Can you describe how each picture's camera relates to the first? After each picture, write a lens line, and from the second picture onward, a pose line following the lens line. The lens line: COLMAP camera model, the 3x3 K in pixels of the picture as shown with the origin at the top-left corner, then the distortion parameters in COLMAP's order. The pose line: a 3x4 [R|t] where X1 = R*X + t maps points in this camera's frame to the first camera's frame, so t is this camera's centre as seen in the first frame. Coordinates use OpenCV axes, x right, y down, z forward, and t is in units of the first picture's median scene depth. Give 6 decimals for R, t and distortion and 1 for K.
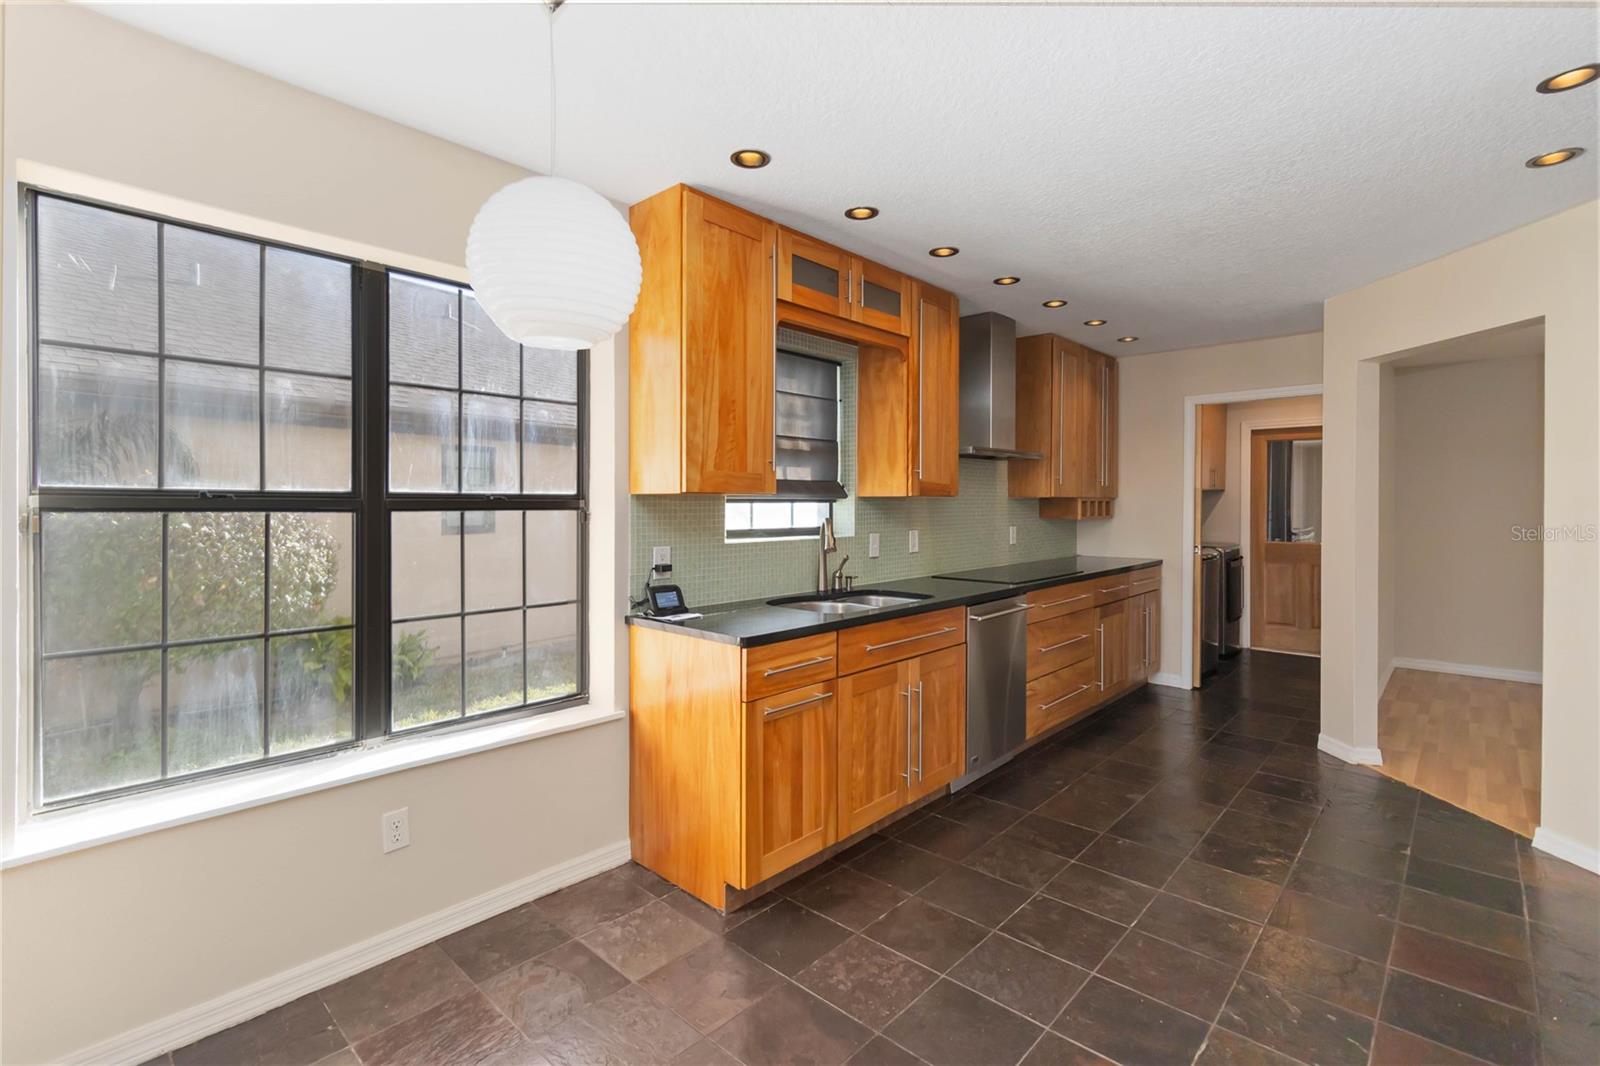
lens RADIAL K [[733.6, 0, 794.4], [0, 733.6, 506.8], [0, 0, 1]] dist [-0.001113, 0.000175]
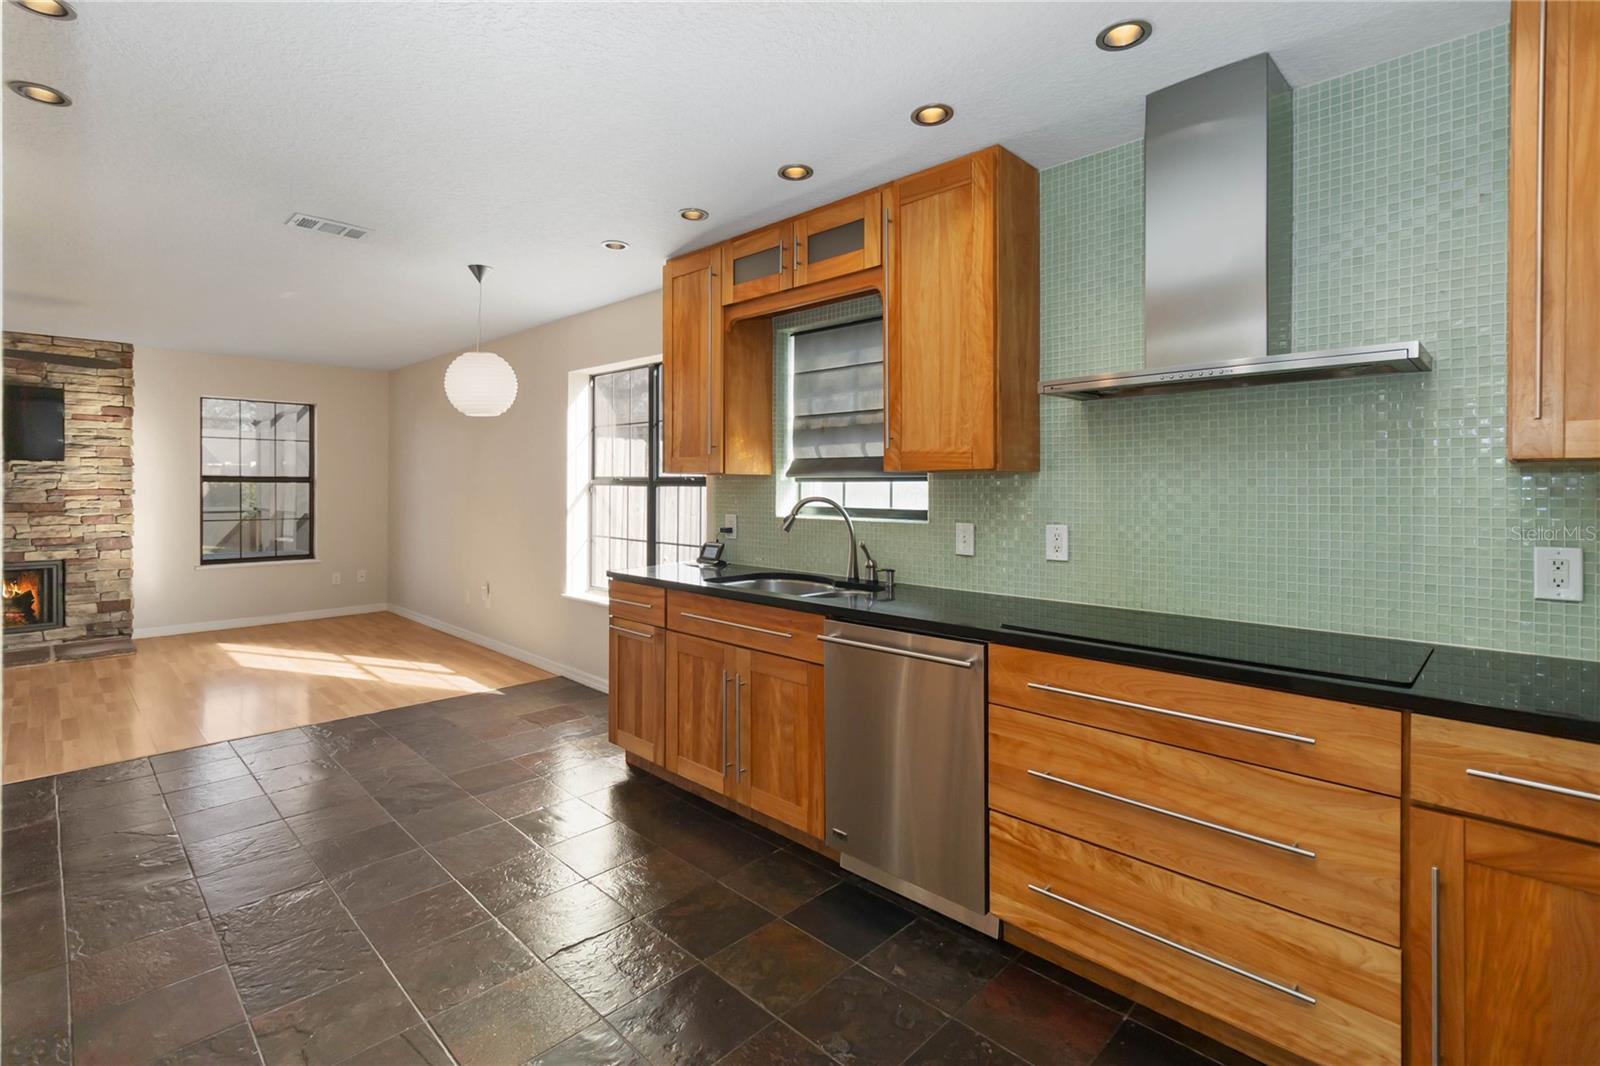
lens RADIAL K [[740.4, 0, 798.6], [0, 740.4, 487.2], [0, 0, 1]] dist [-0.002234, -0.000179]
pose [[-0.031603, 0.003970, -0.999493, 1.030855], [-0.005259, 0.999978, 0.004138, -0.001446], [0.999487, 0.005388, -0.031582, 1.036543]]
